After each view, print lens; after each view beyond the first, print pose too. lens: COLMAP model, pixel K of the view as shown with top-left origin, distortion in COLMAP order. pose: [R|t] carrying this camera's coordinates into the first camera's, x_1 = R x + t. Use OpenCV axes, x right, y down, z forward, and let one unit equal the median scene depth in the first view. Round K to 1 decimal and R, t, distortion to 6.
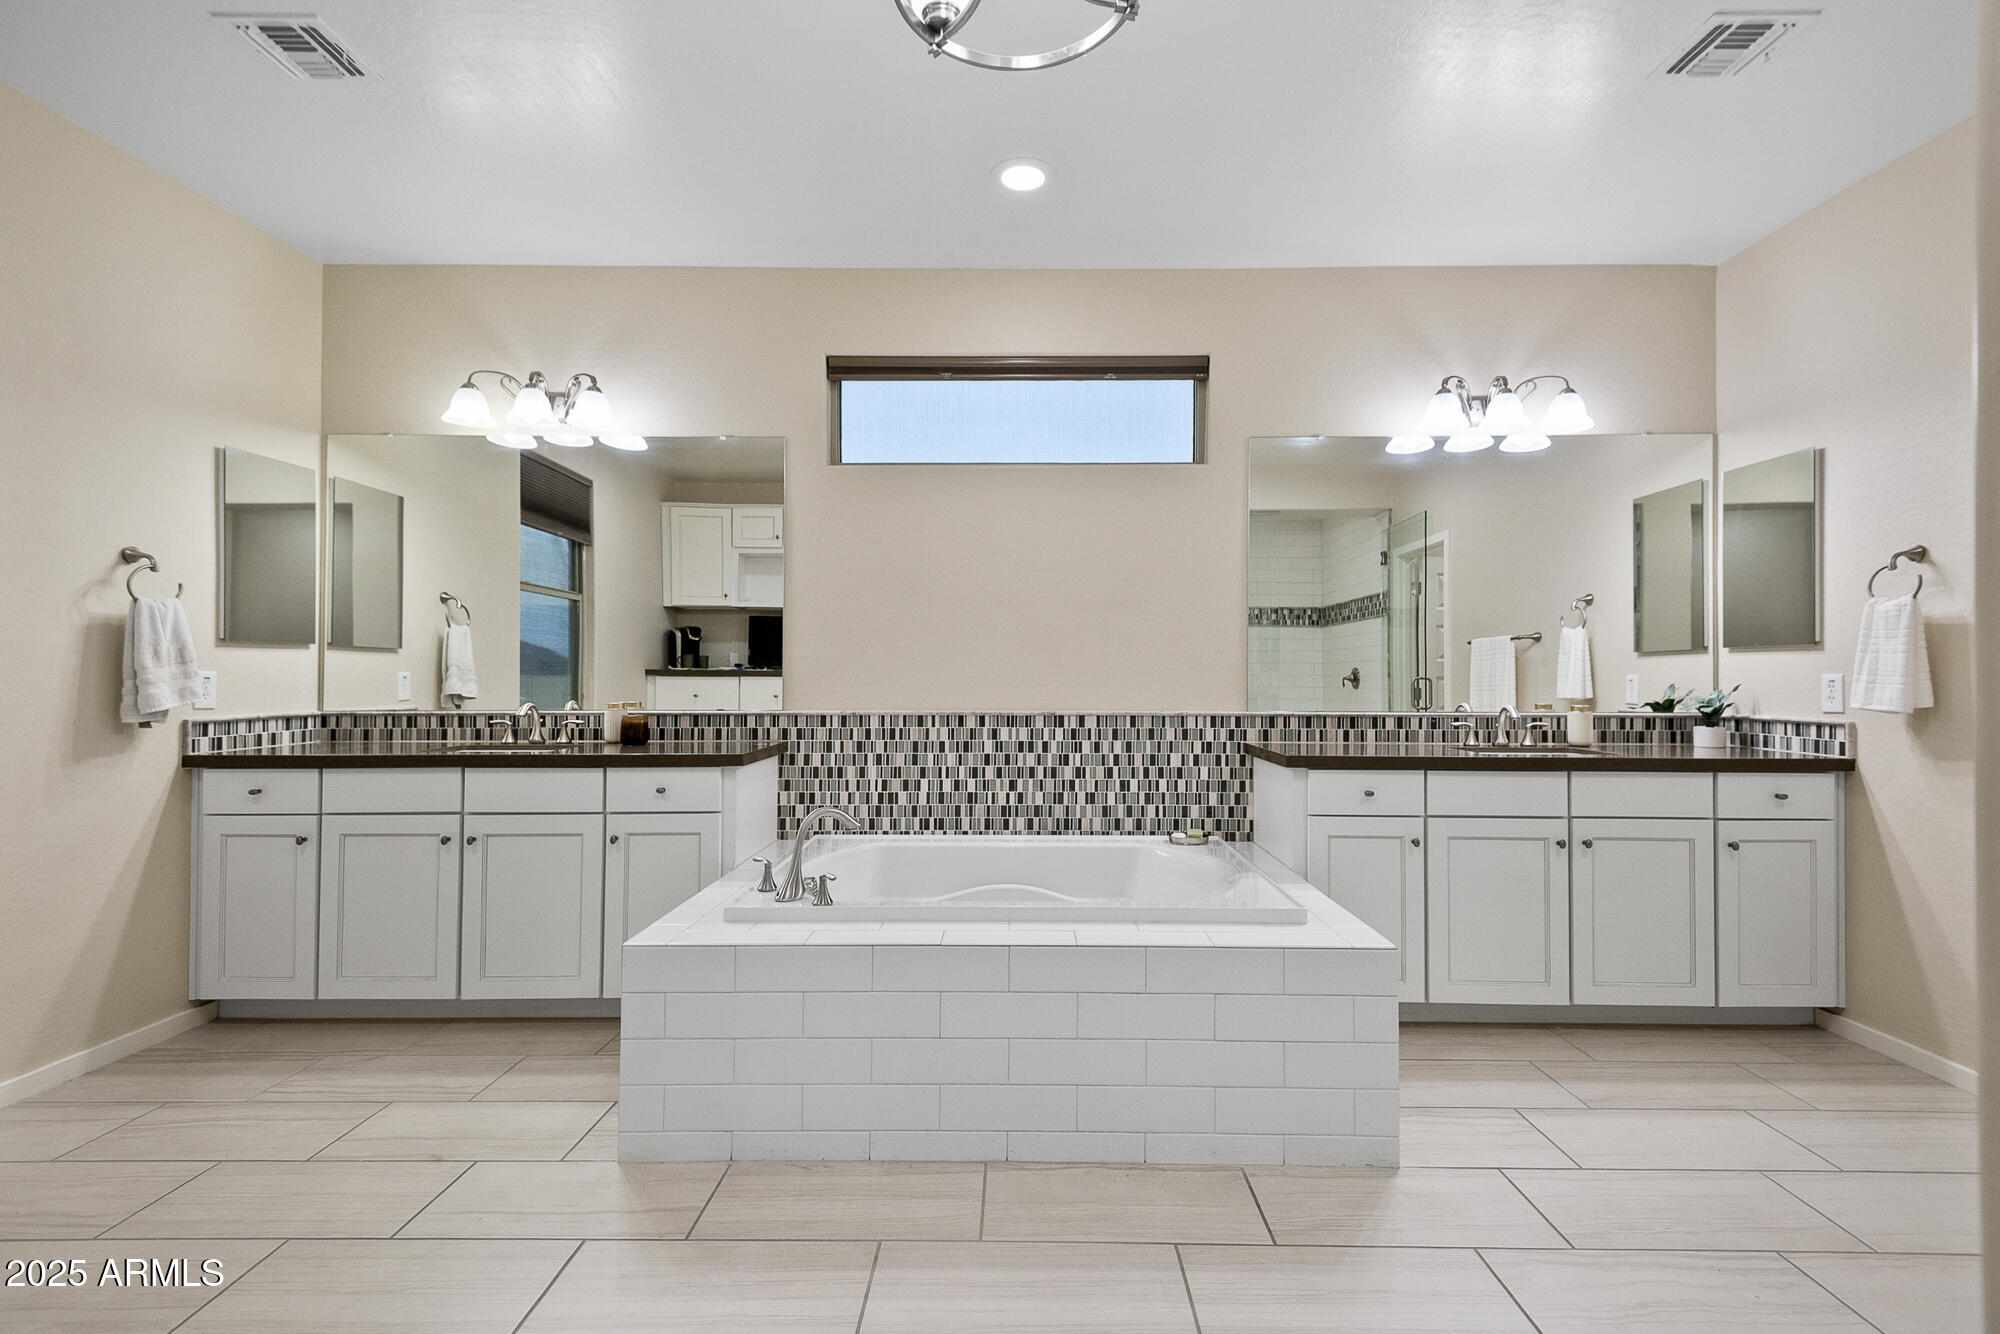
lens RADIAL K [[946.2, 0, 1002.0], [0, 946.2, 666.2], [0, 0, 1]] dist [0.017135, -0.000806]
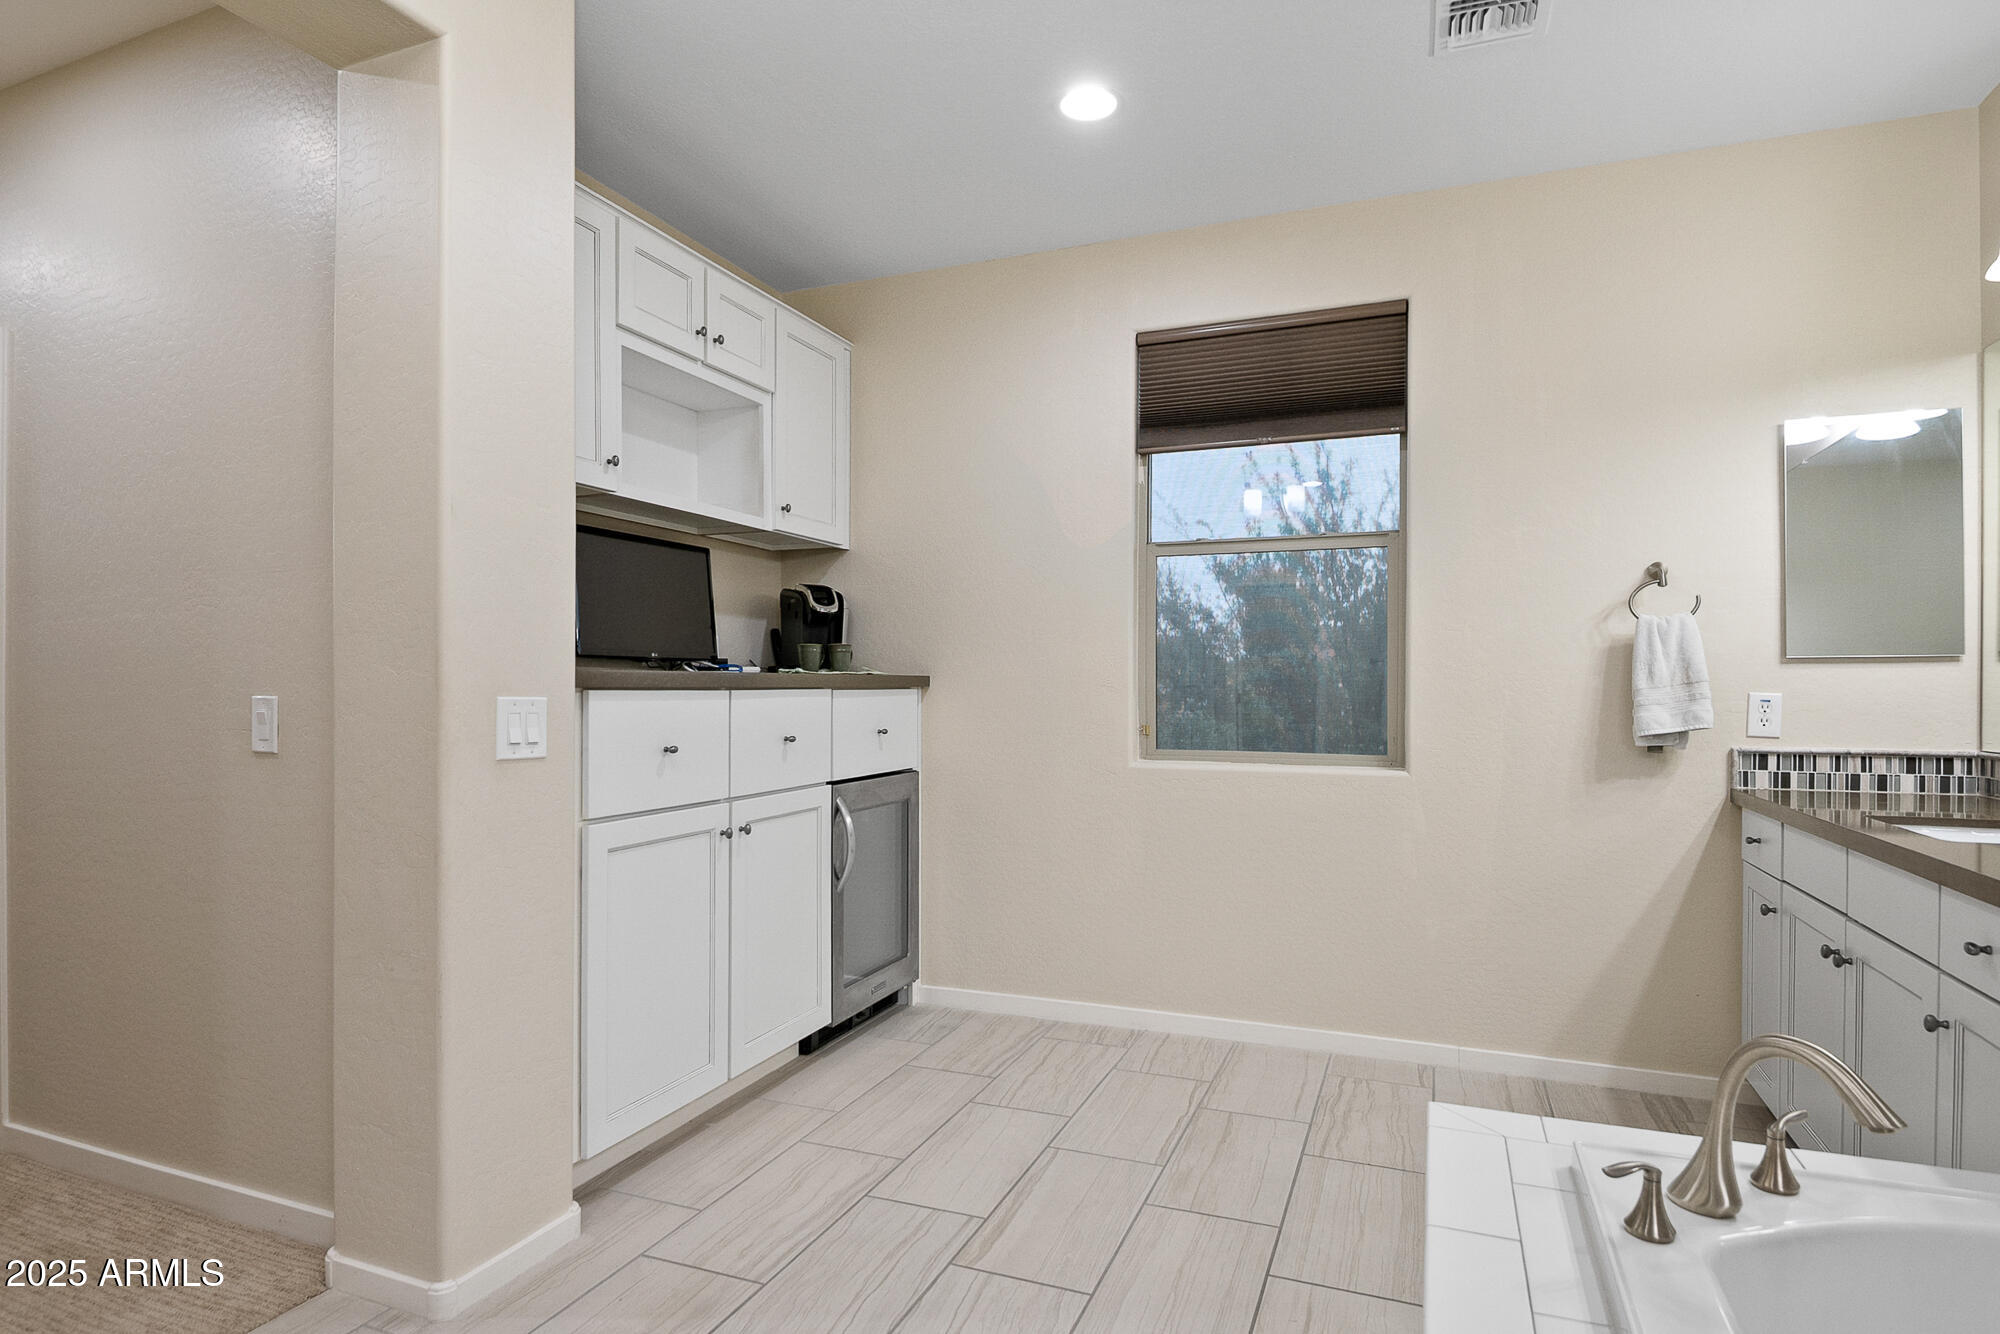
lens RADIAL K [[1107.2, 0, 990.9], [0, 1107.2, 676.3], [0, 0, 1]] dist [-0.002292, -0.000908]
pose [[-0.364818, -0.002616, -0.931075, 0.324742], [0.007013, 0.999960, -0.005557, -0.008596], [0.931052, -0.008557, -0.364785, 0.708628]]
